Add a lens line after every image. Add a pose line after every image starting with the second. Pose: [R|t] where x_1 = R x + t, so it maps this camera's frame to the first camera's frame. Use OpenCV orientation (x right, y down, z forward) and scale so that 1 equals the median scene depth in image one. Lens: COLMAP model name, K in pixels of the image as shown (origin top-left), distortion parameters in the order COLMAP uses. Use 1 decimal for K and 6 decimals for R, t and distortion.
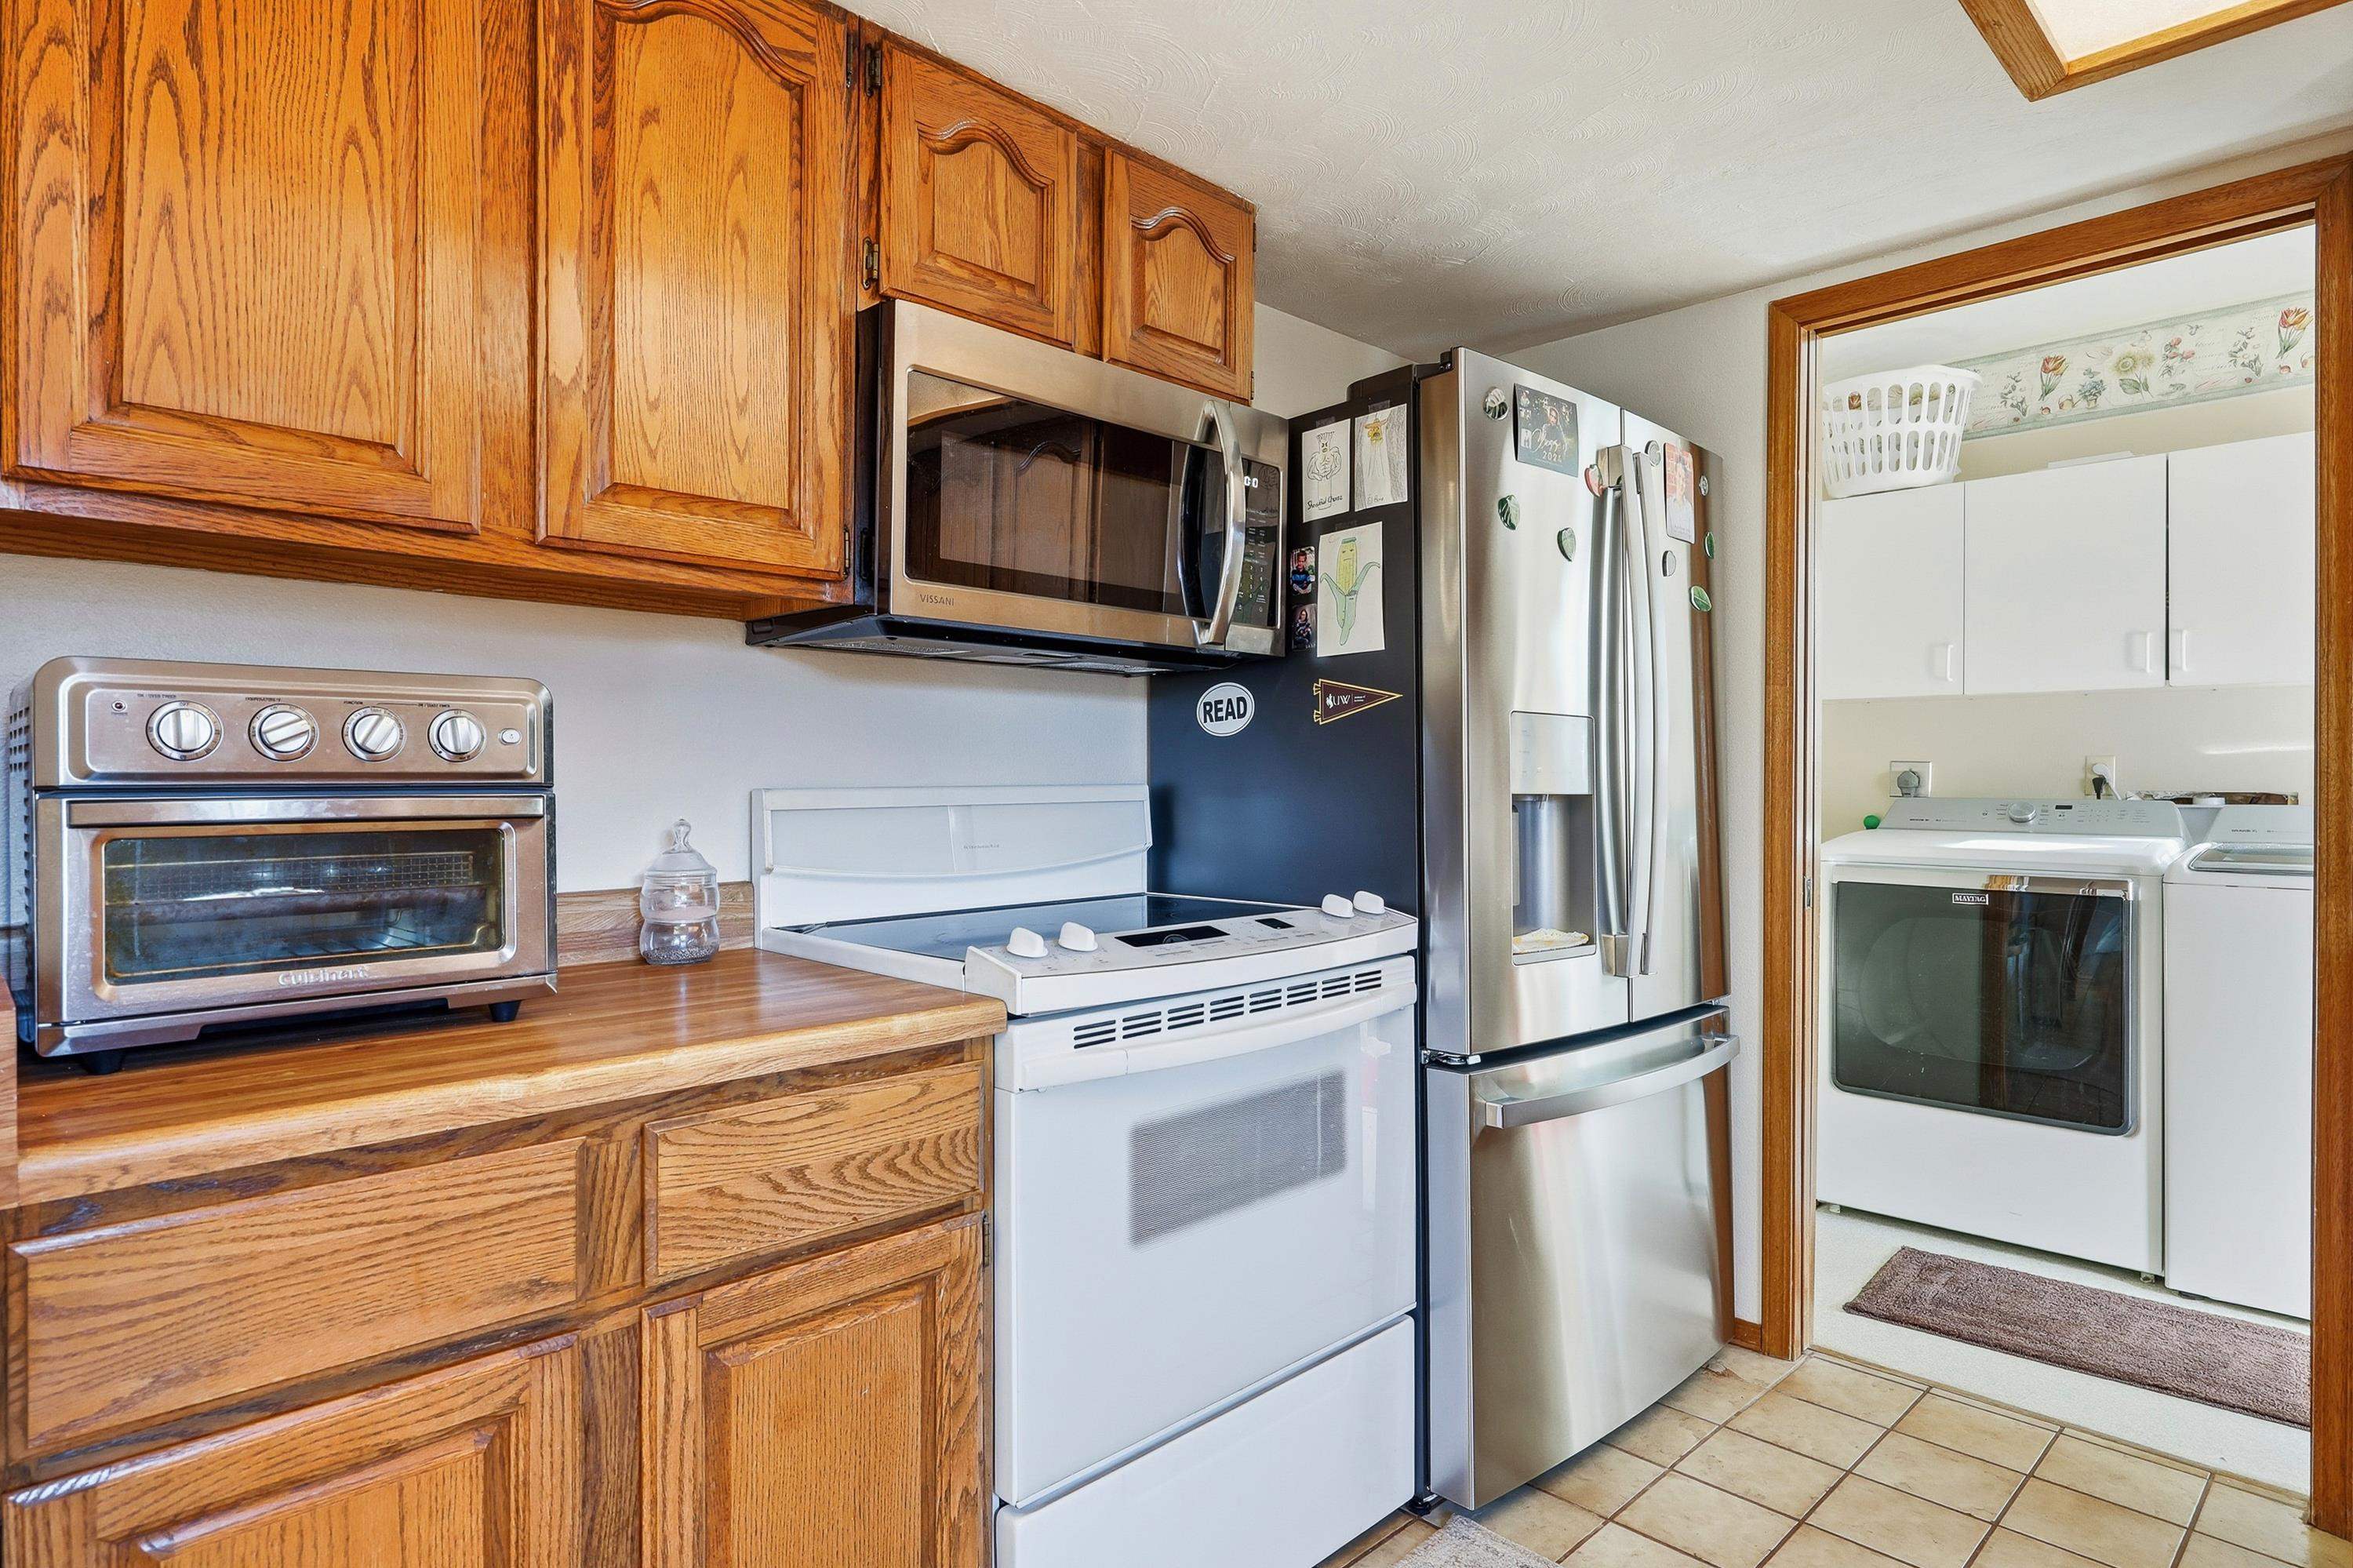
lens RADIAL K [[1269.8, 0, 1173.1], [0, 1269.8, 773.7], [0, 0, 1]] dist [-0.002976, -0.000727]
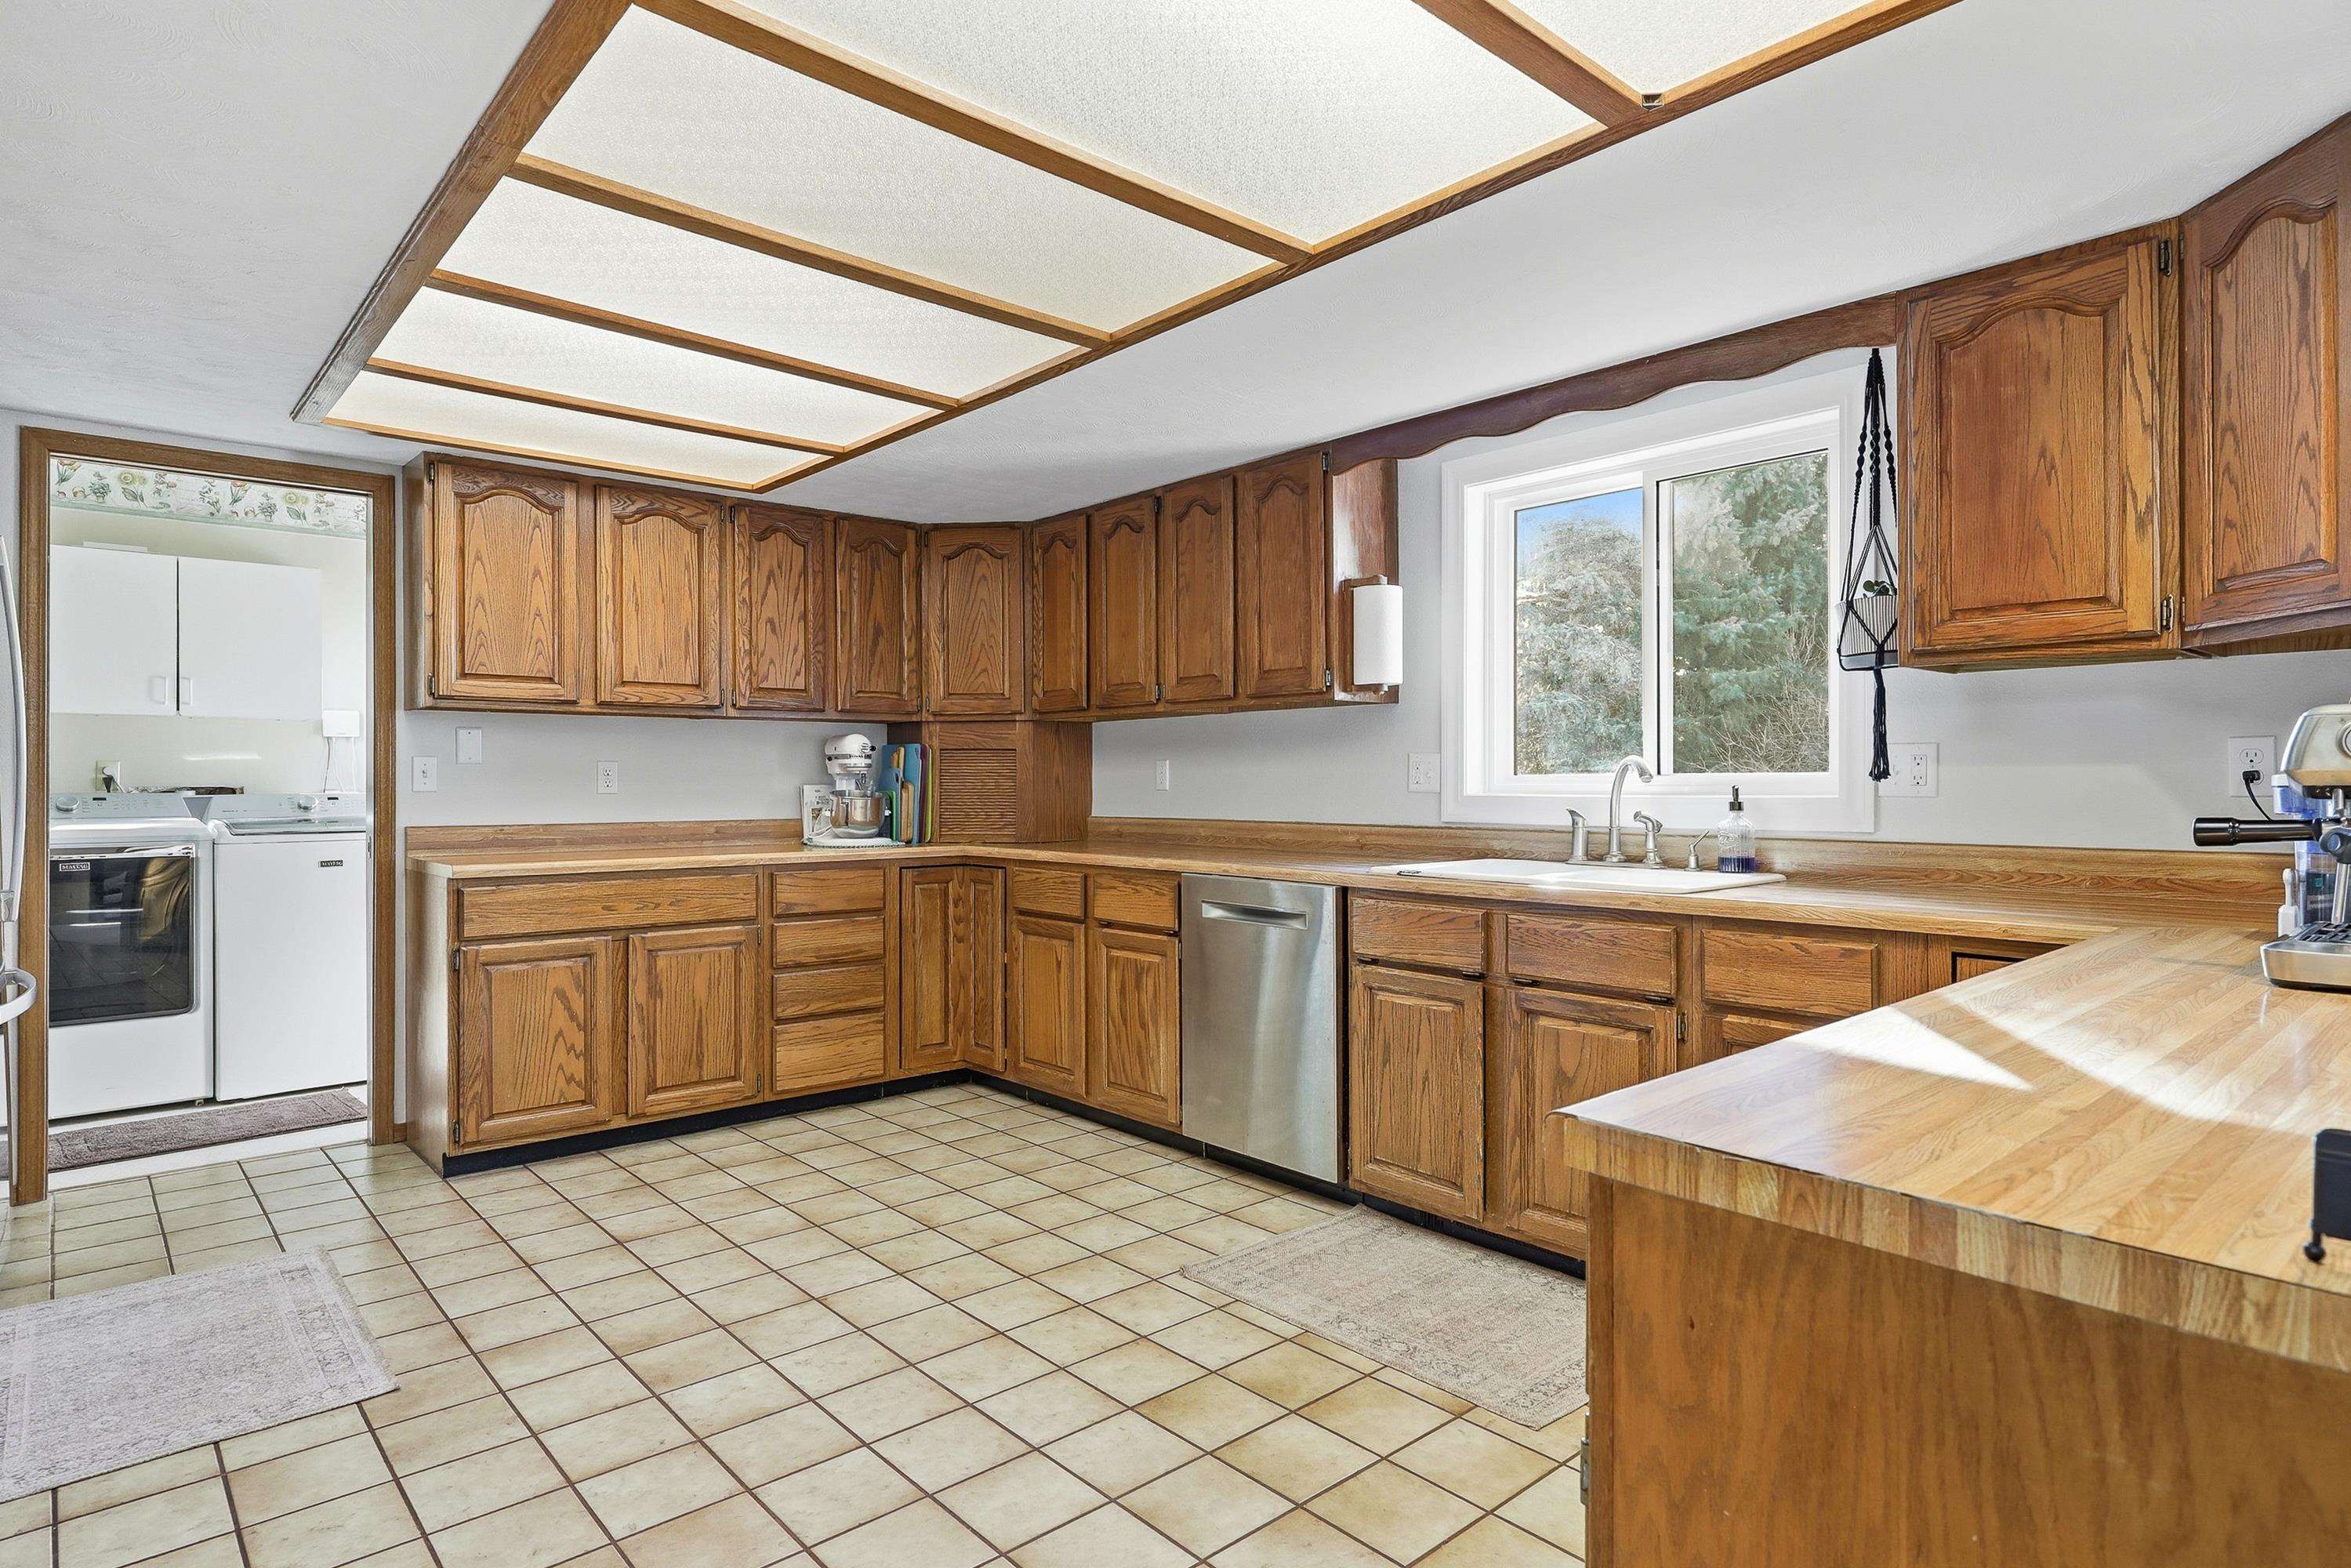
lens RADIAL K [[1268.7, 0, 1172.6], [0, 1268.7, 775.2], [0, 0, 1]] dist [-0.002976, -0.000727]
pose [[0.034579, 0.000629, 0.999402, -0.641838], [-0.003941, 0.999992, -0.000493, -0.003057], [-0.999394, -0.003922, 0.034581, -0.206994]]
